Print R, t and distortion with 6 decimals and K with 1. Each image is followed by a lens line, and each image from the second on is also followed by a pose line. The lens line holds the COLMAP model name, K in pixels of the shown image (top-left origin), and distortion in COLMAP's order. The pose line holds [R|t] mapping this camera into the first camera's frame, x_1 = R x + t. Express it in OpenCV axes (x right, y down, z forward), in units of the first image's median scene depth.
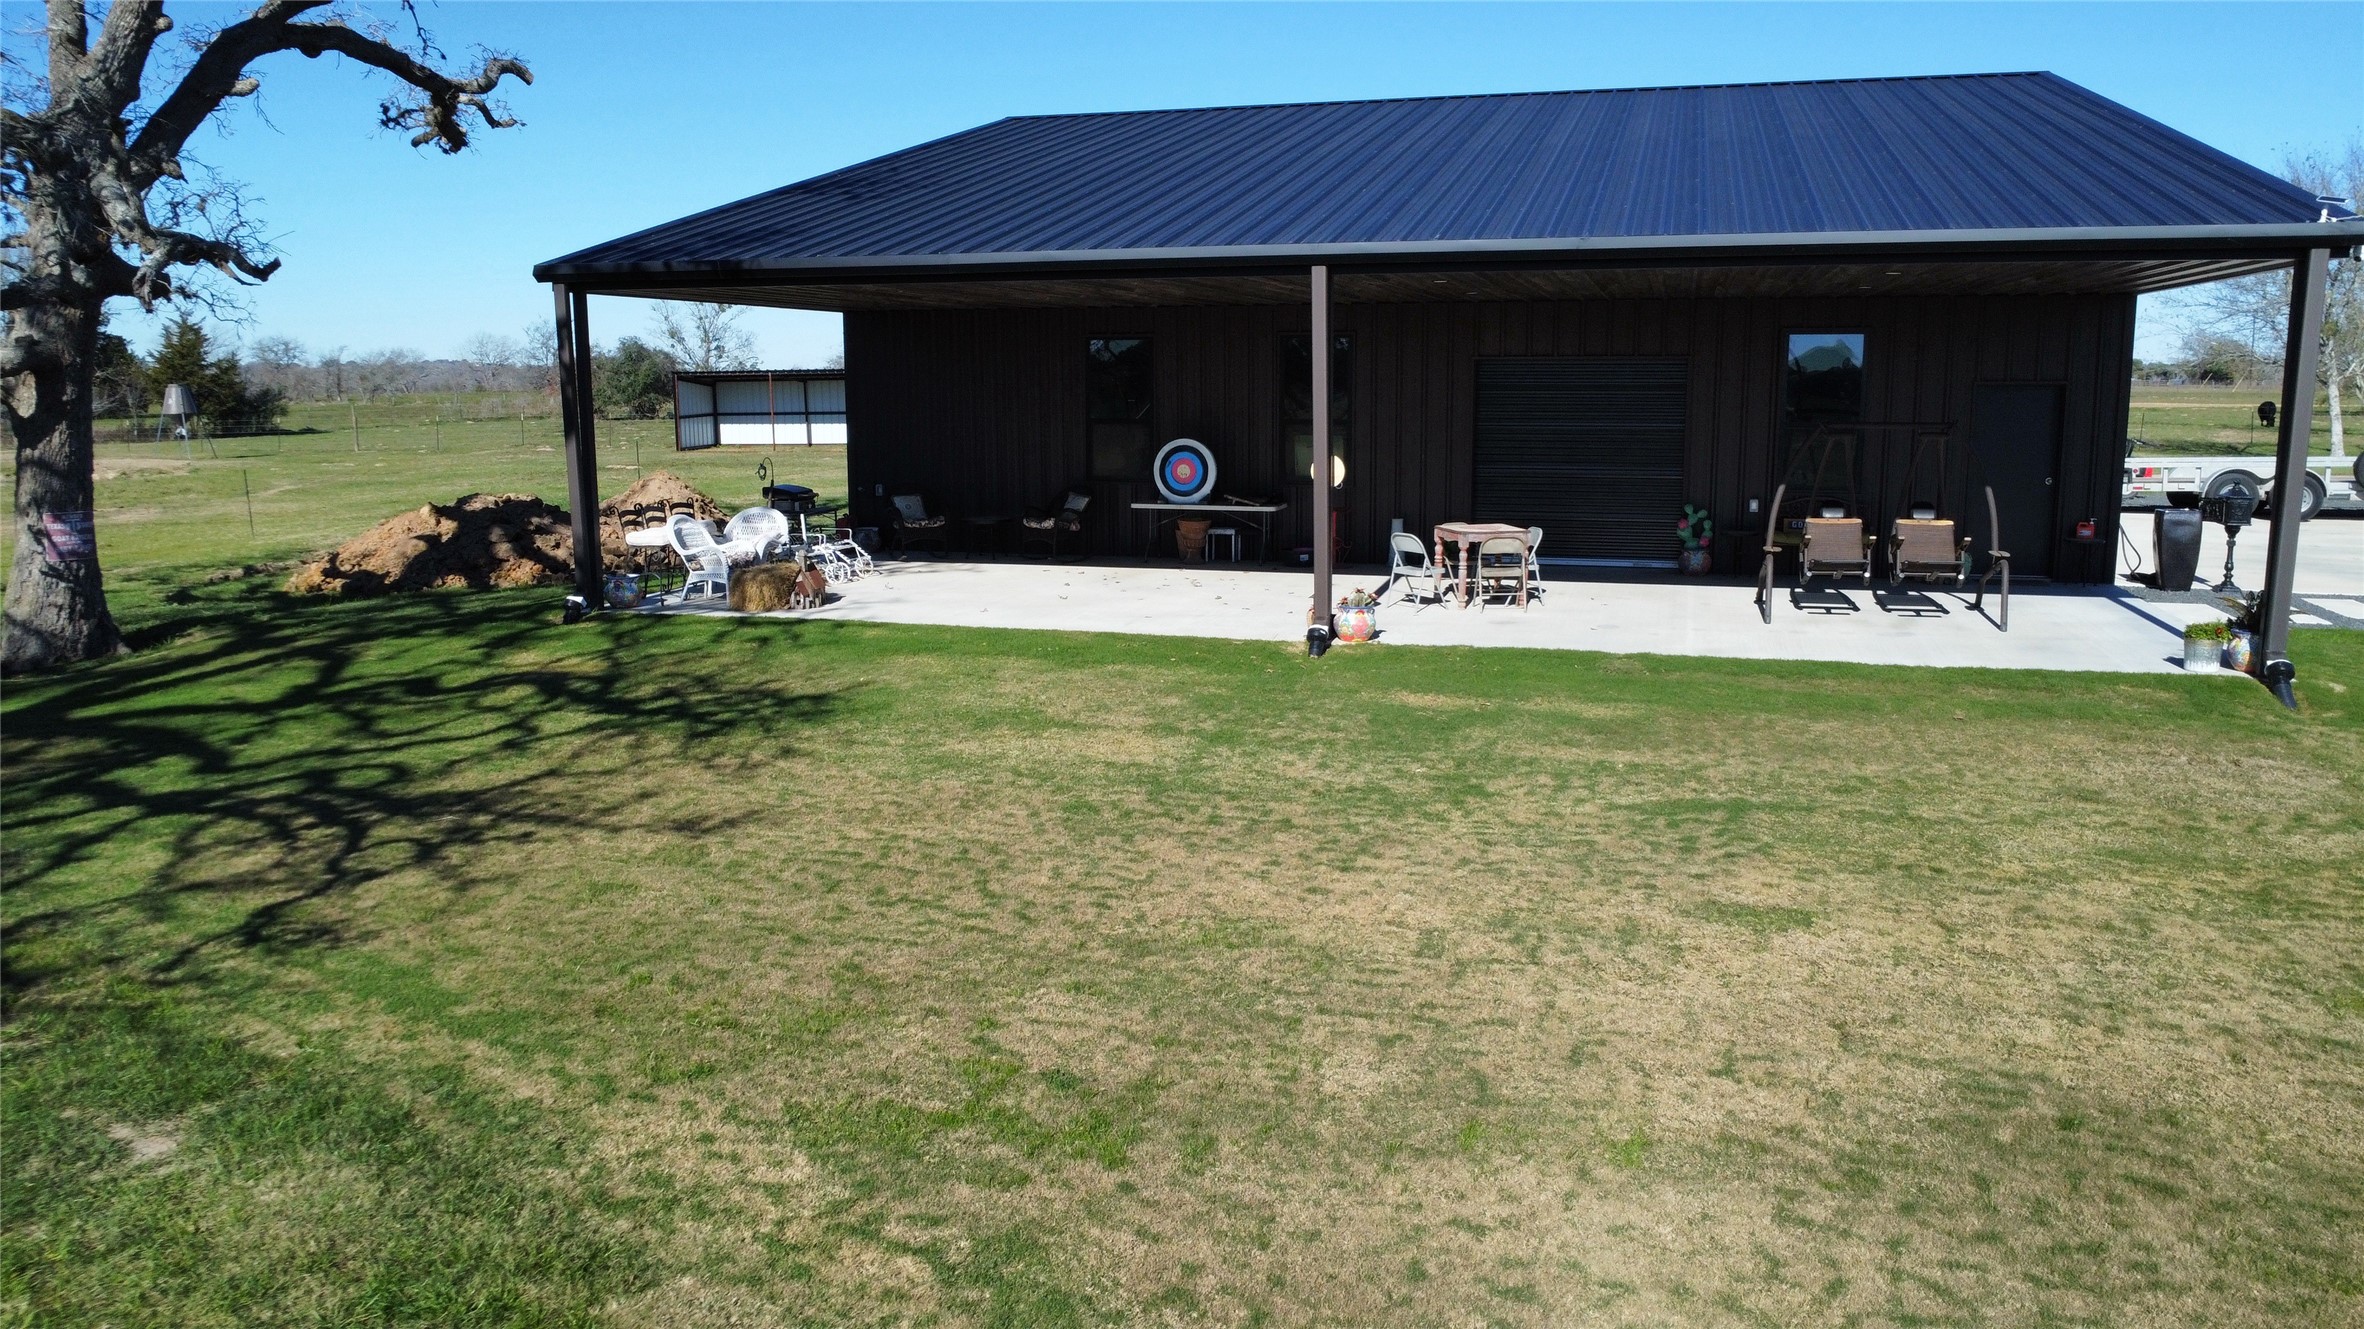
lens RADIAL K [[1724.6, 0, 1168.0], [0, 1724.6, 662.3], [0, 0, 1]] dist [-0.016895, -0.001604]
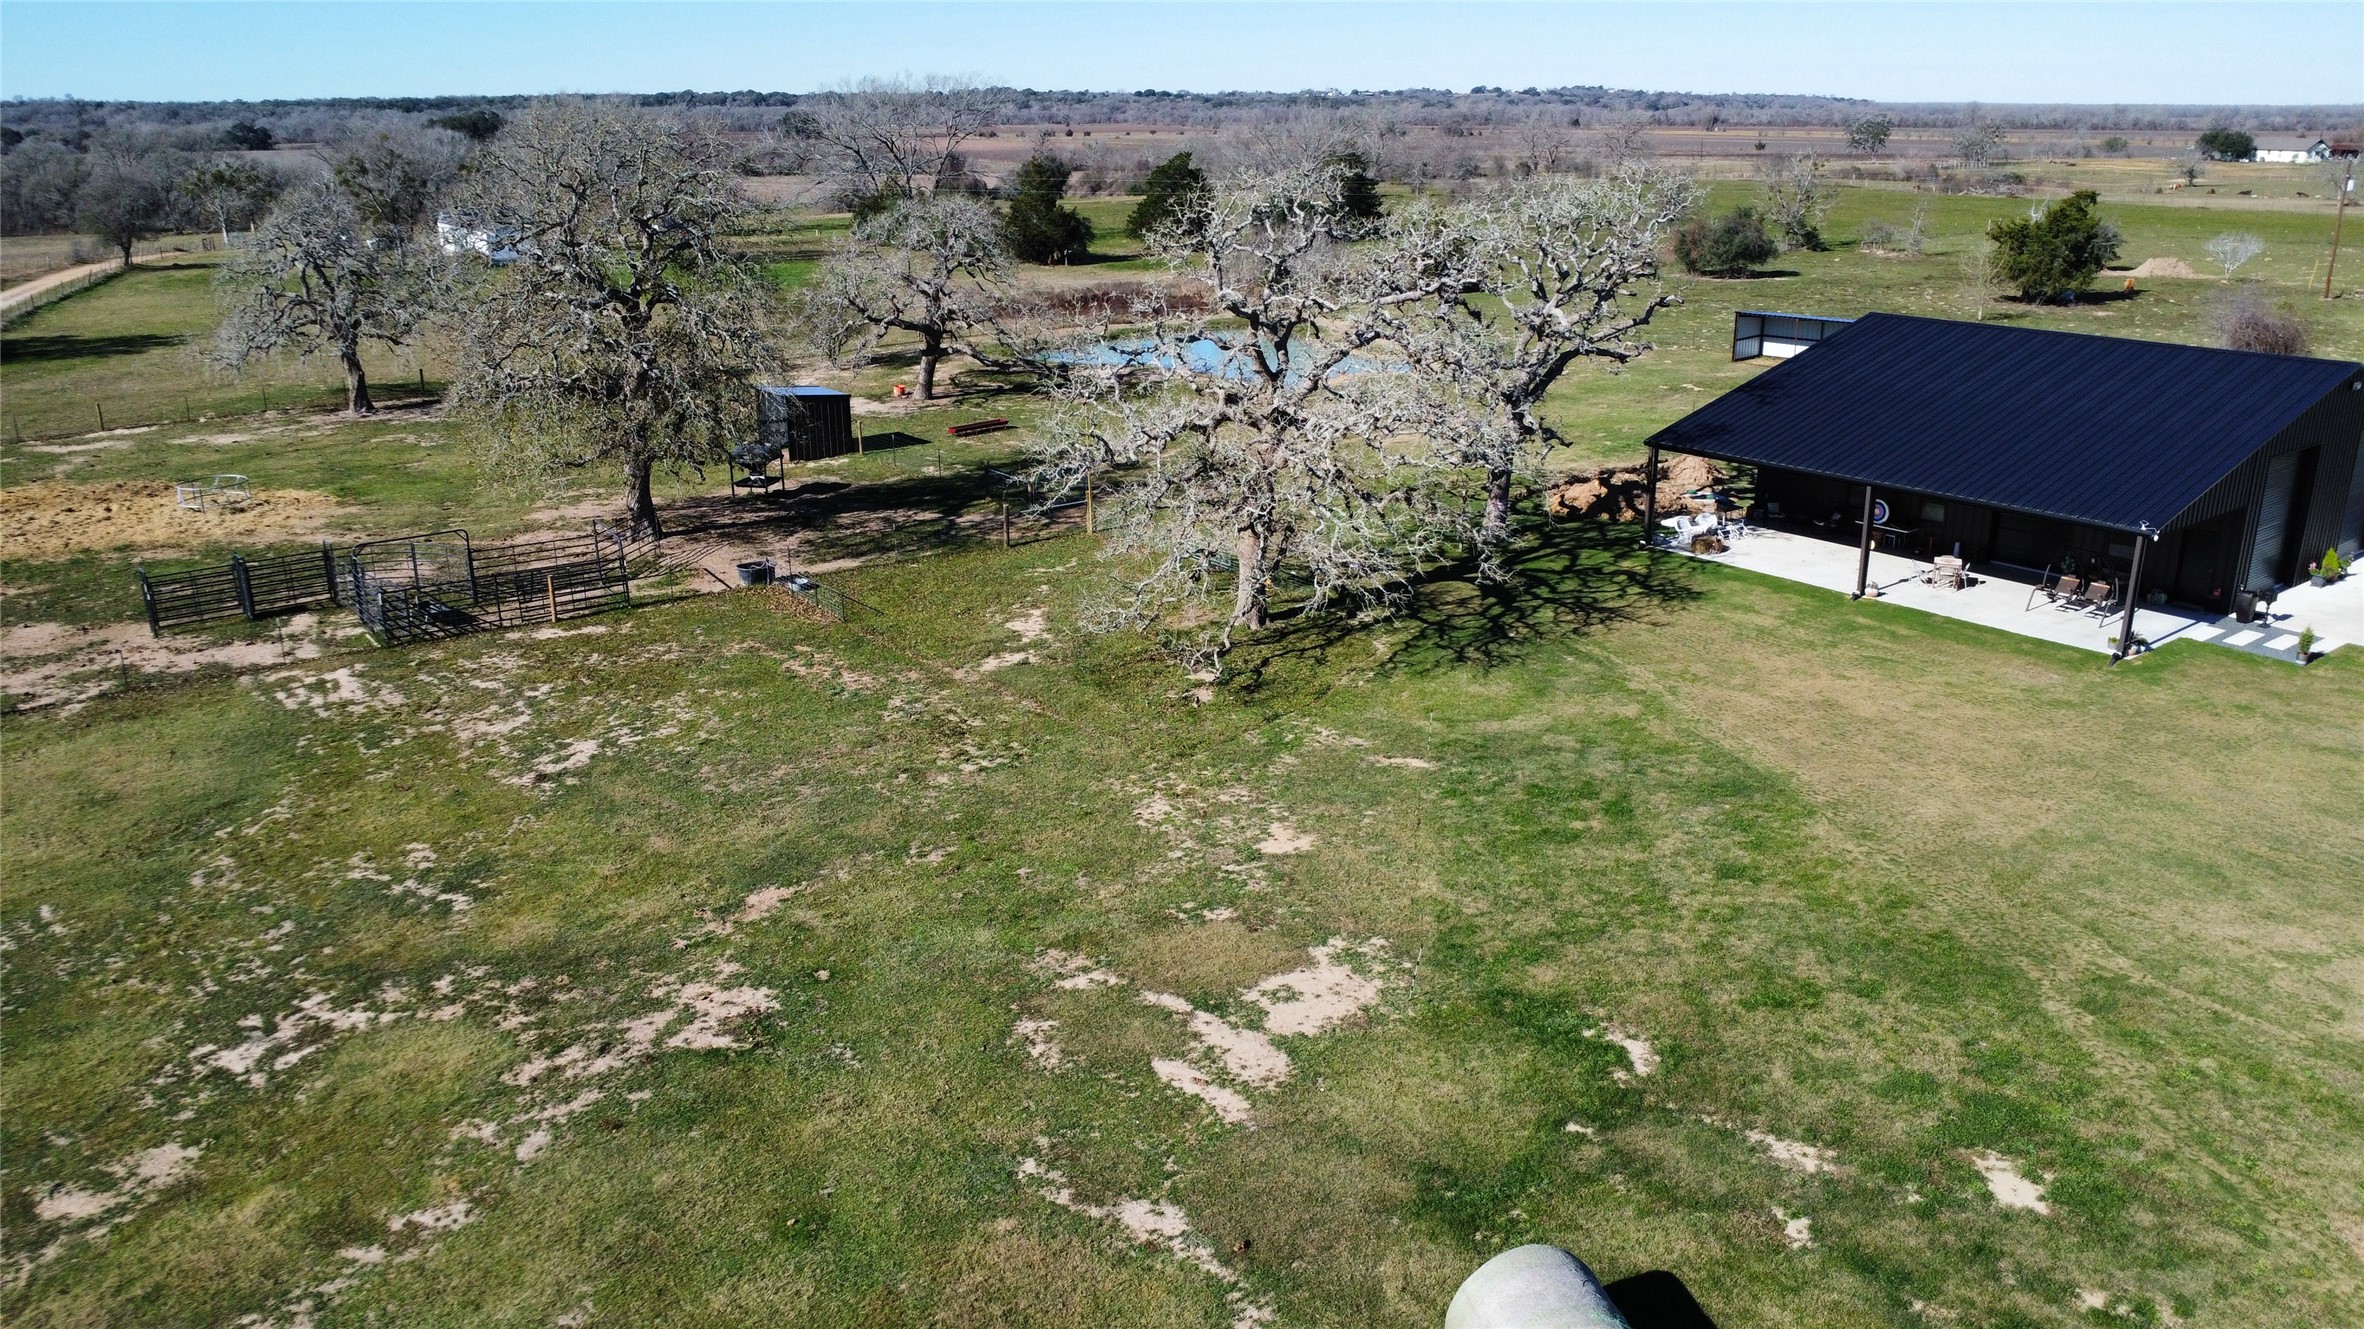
lens RADIAL K [[1724.6, 0, 1168.0], [0, 1724.6, 662.3], [0, 0, 1]] dist [-0.016895, -0.001604]
pose [[0.815762, 0.177616, -0.550441, 0.760071], [-0.092011, 0.979413, 0.179676, -0.320505], [0.571022, -0.095926, 0.815311, -2.202098]]
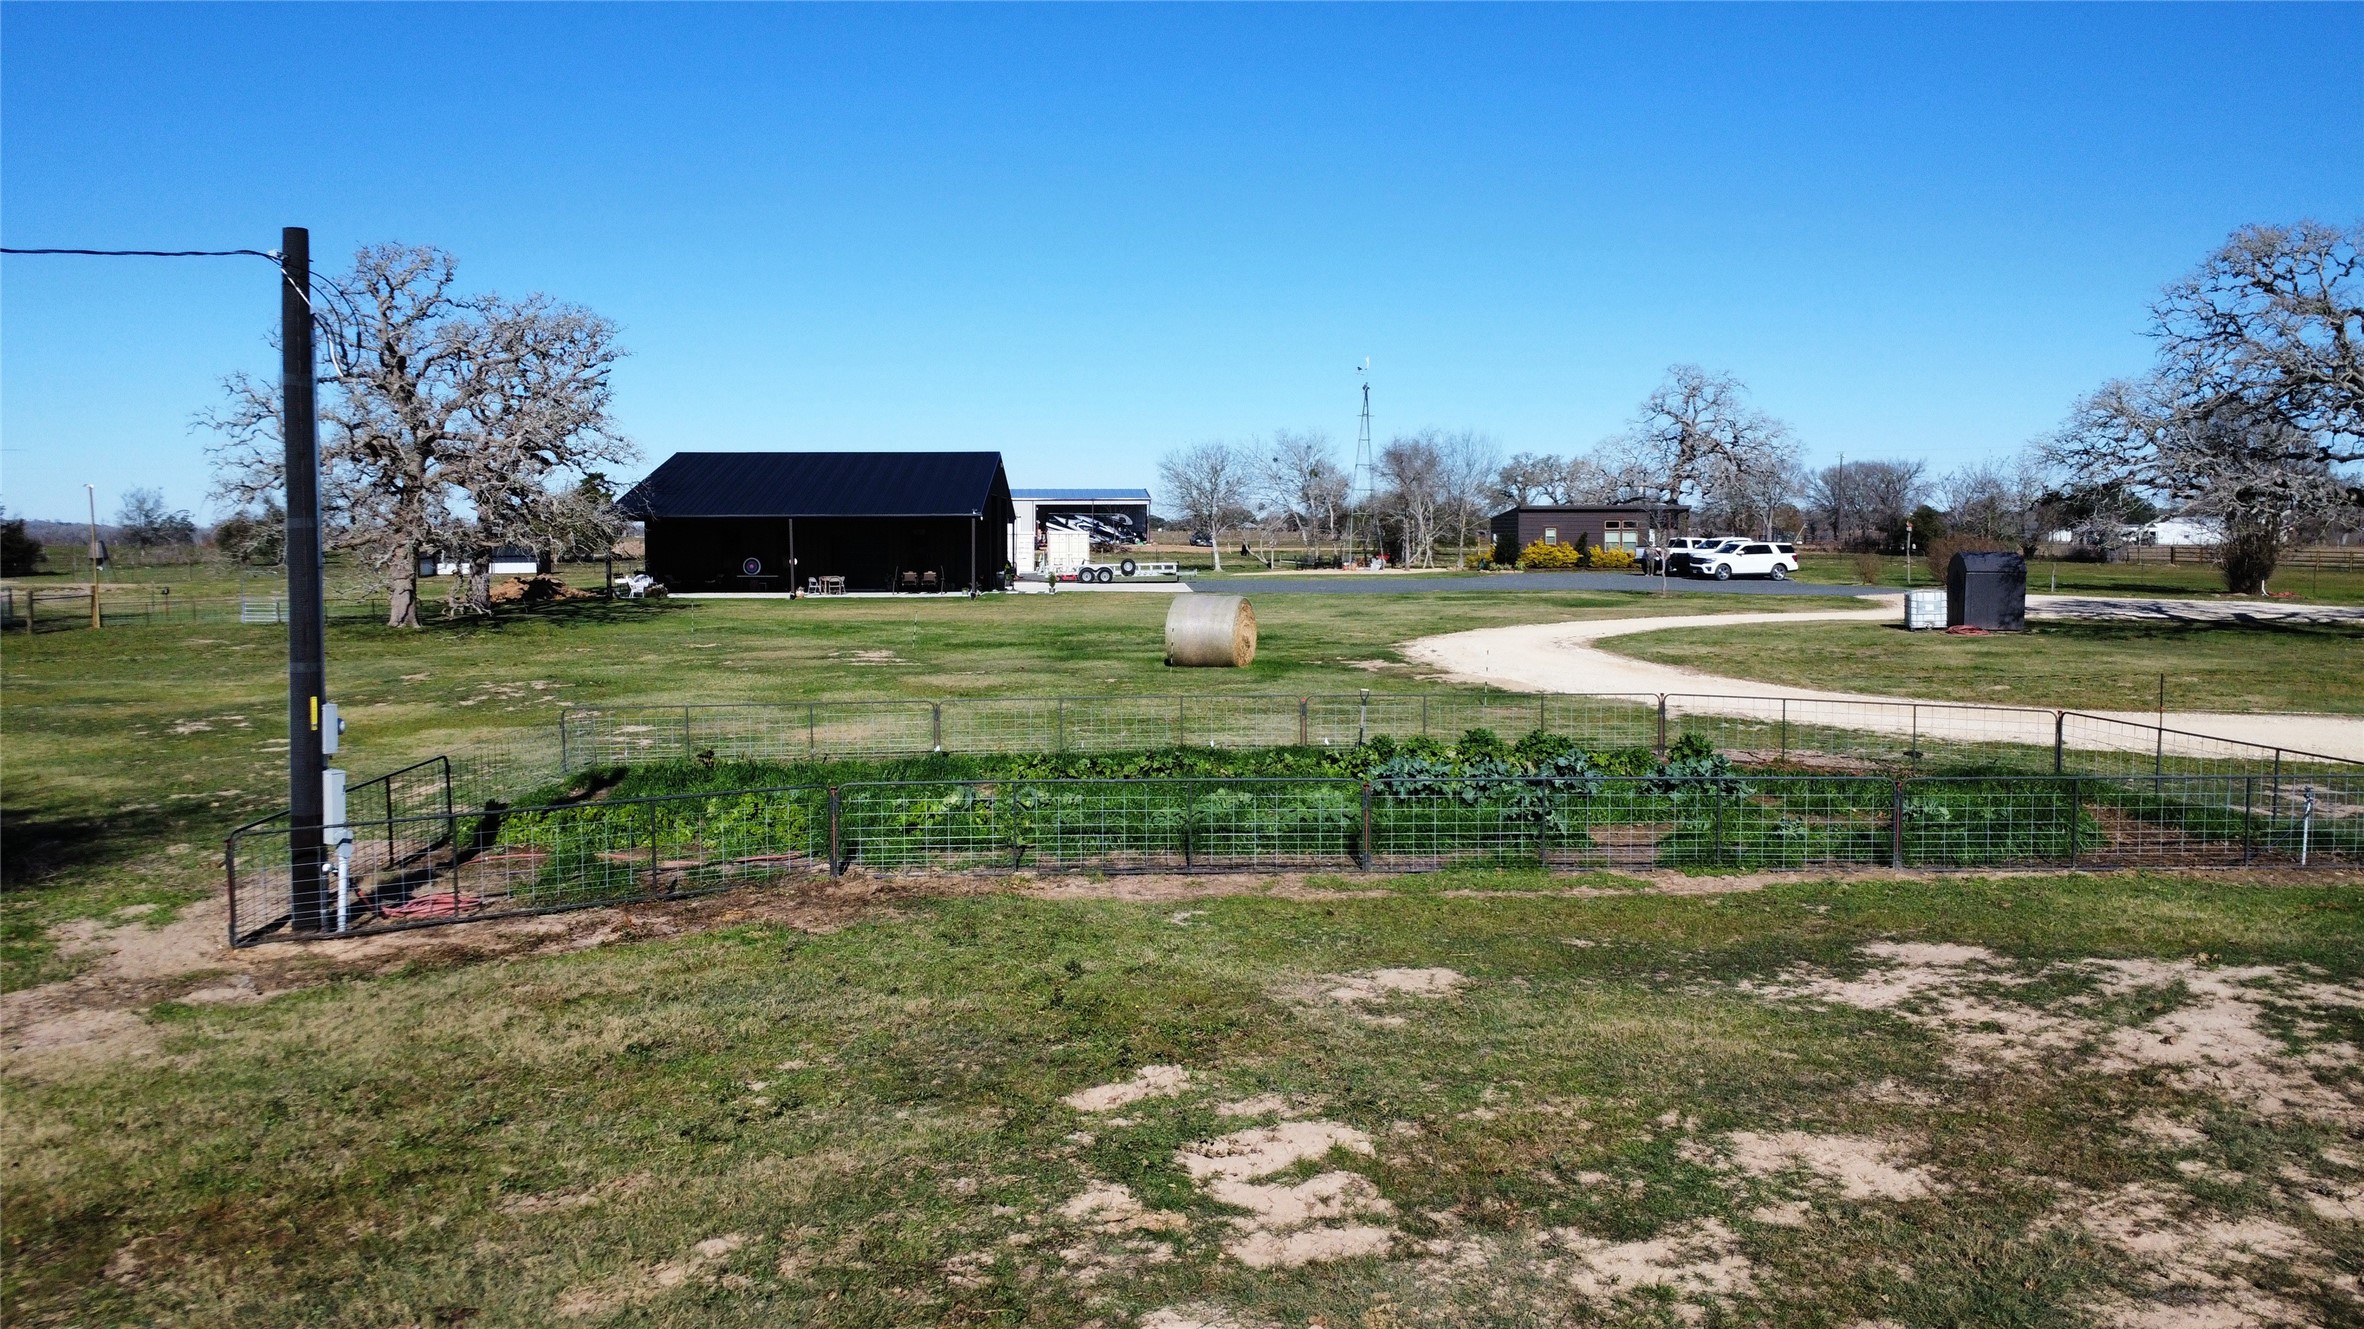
lens RADIAL K [[1724.6, 0, 1168.0], [0, 1724.6, 662.3], [0, 0, 1]] dist [-0.016895, -0.001604]
pose [[0.947445, -0.022965, 0.319092, -0.399566], [0.050784, 0.995569, -0.079138, 0.524466], [-0.315861, 0.091184, 0.944414, -3.340101]]
